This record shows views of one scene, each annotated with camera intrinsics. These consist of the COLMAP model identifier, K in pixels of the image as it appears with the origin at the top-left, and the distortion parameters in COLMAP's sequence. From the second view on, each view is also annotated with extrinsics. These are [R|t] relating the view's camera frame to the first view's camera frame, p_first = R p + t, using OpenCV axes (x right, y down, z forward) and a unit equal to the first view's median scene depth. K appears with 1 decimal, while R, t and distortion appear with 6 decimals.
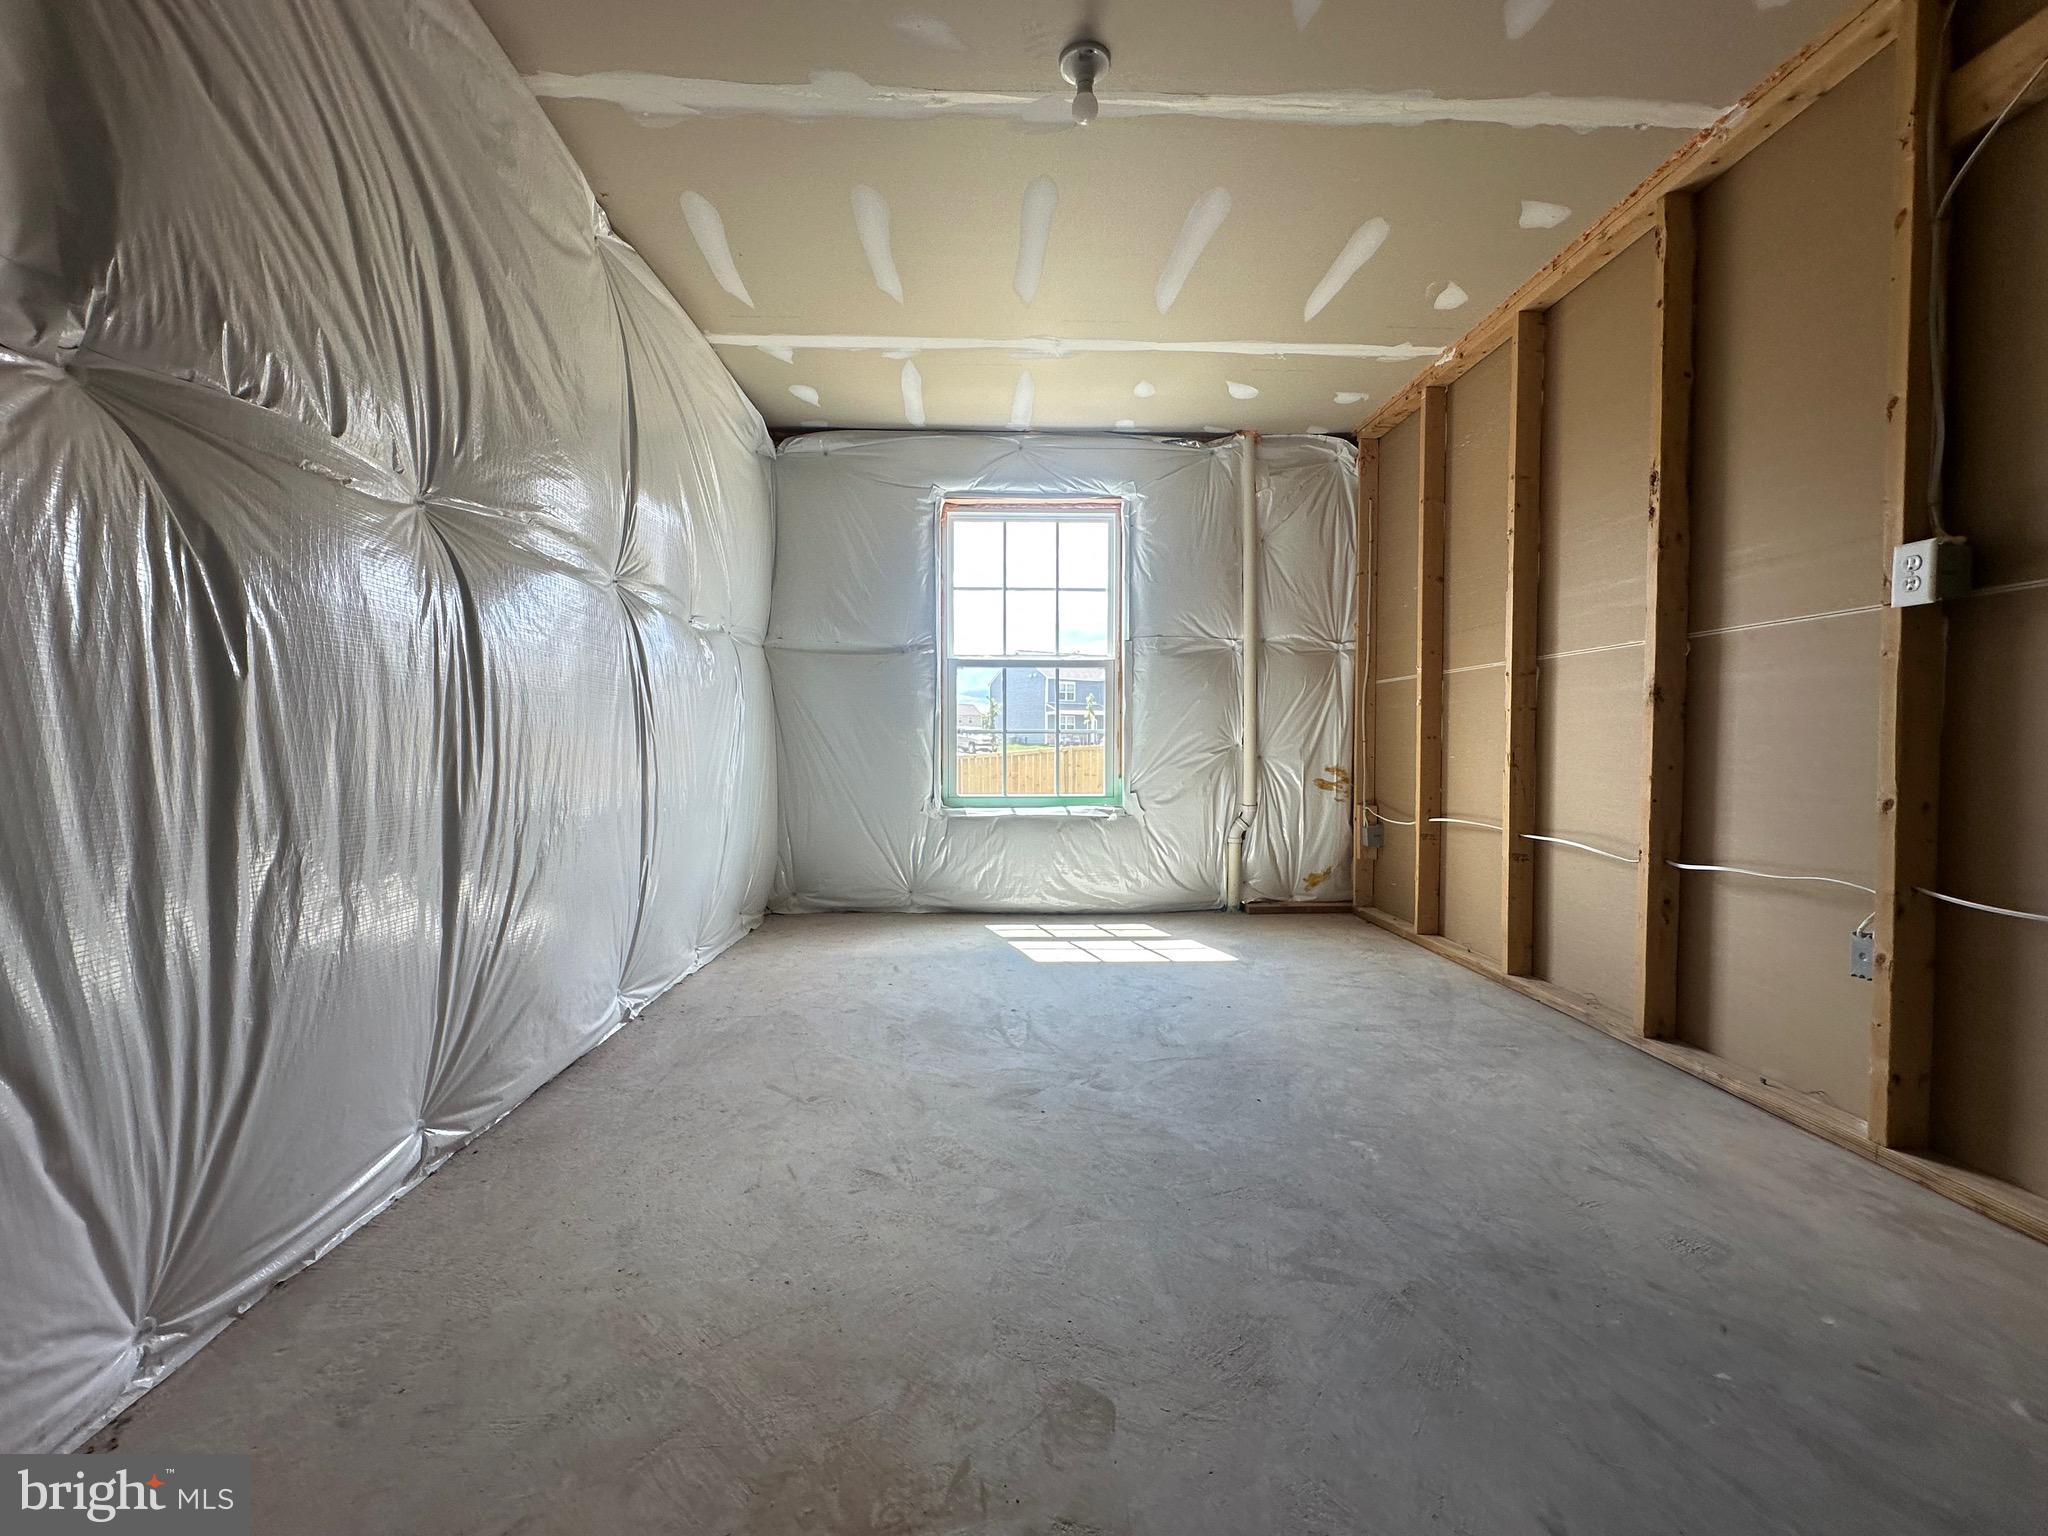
lens RADIAL K [[817.7, 0, 1024.0], [0, 817.7, 761.9], [0, 0, 1]] dist [0.002786, 0.000316]
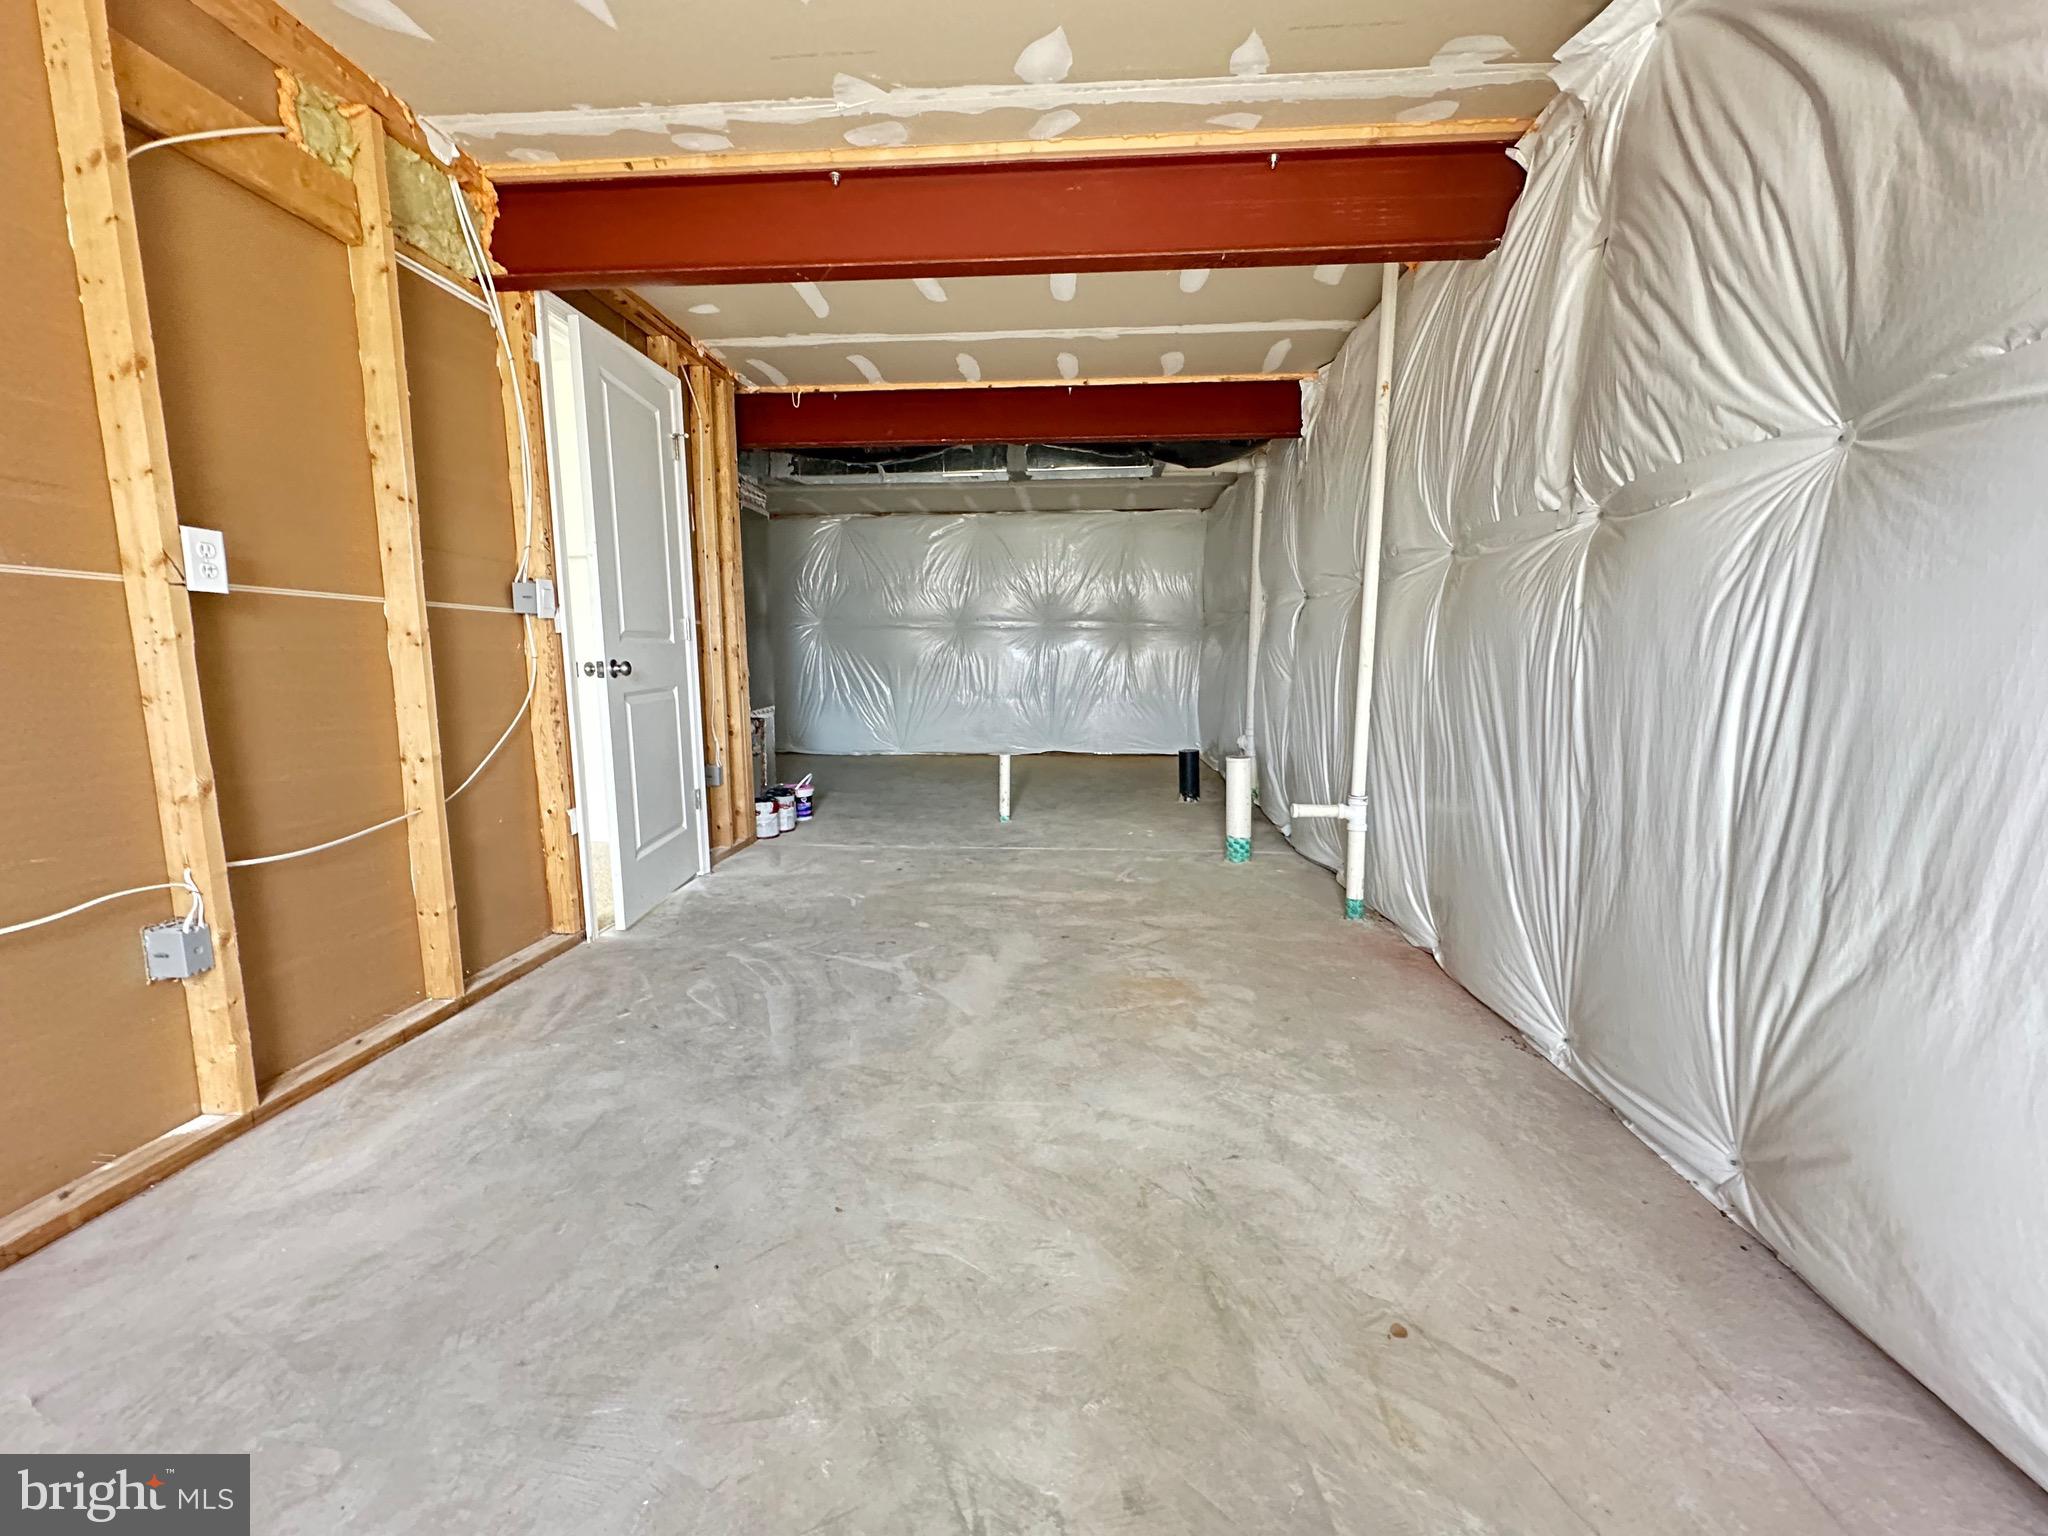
lens RADIAL K [[817.7, 0, 1028.8], [0, 817.7, 769.9], [0, 0, 1]] dist [0.002786, 0.000316]
pose [[-0.993758, -0.015449, 0.110480, -0.052909], [0.002506, 0.987023, 0.160558, -0.134327], [-0.111527, 0.159833, -0.980824, 1.957304]]
